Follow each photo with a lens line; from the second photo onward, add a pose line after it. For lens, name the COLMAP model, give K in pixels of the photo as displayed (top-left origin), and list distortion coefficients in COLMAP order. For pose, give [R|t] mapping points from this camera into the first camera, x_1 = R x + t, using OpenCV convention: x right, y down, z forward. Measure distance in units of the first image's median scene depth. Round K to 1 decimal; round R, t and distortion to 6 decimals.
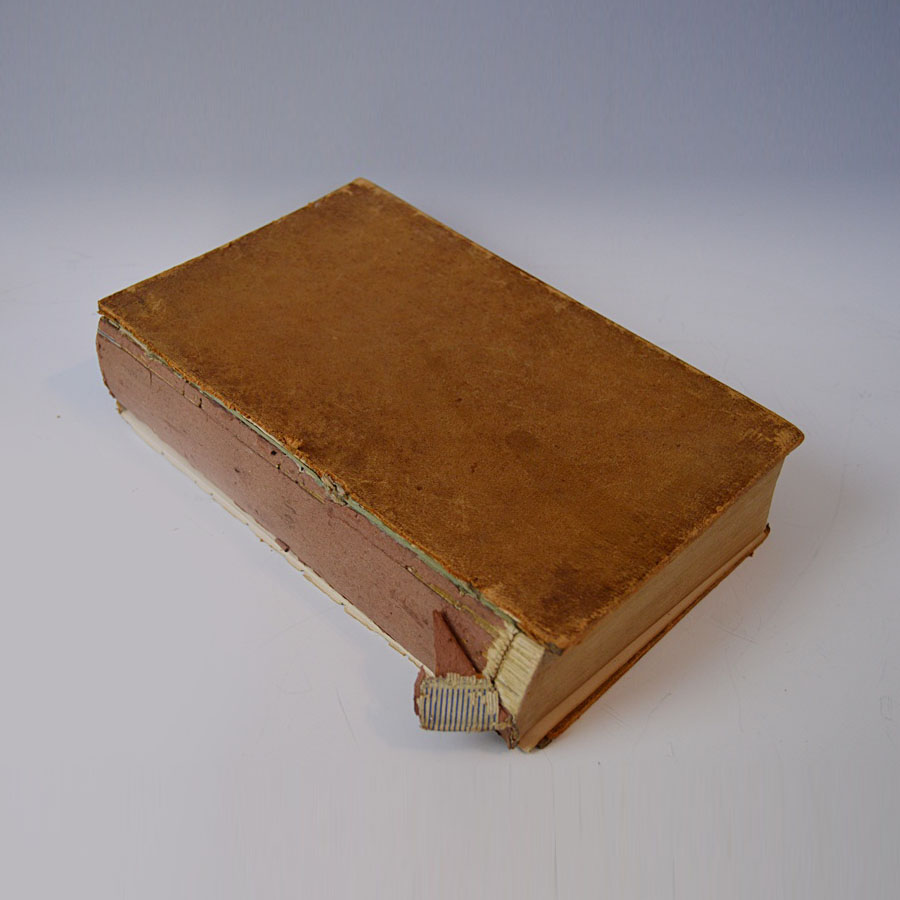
lens RADIAL K [[1193.6, 0, 406.6], [0, 1193.6, 453.6], [0, 0, 1]] dist [-0.039240, 0.000000]
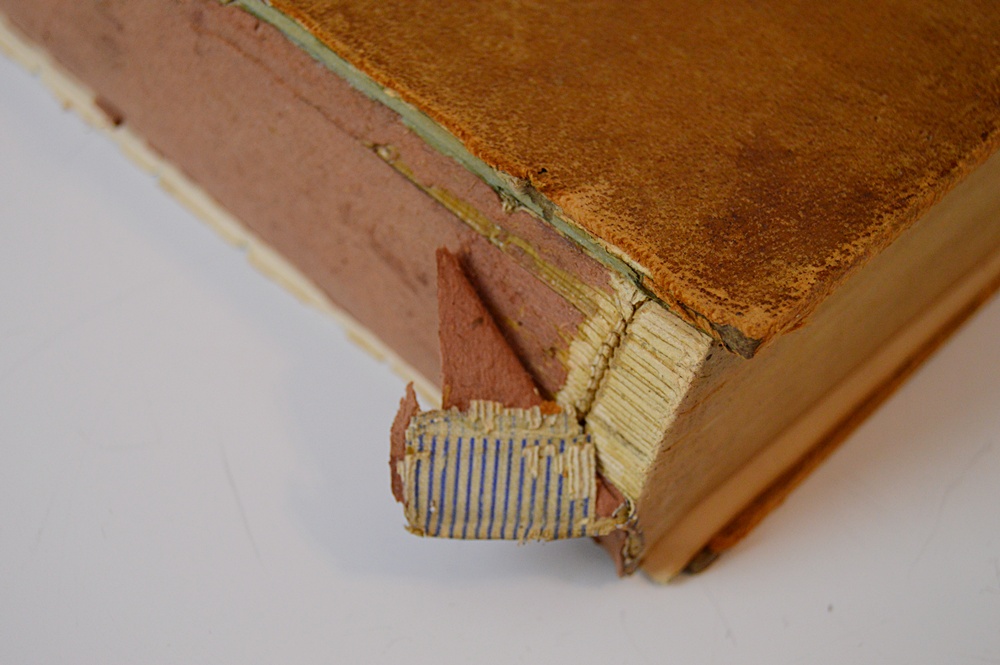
lens RADIAL K [[1922.4, 0, 500.7], [0, 1922.4, 332.7], [0, 0, 1]] dist [0.089210, 0.000000]
pose [[0.999771, -0.002912, 0.021179, 0.030001], [-0.000243, 0.989065, 0.147478, 0.062652], [-0.021377, -0.147450, 0.988839, 0.344215]]
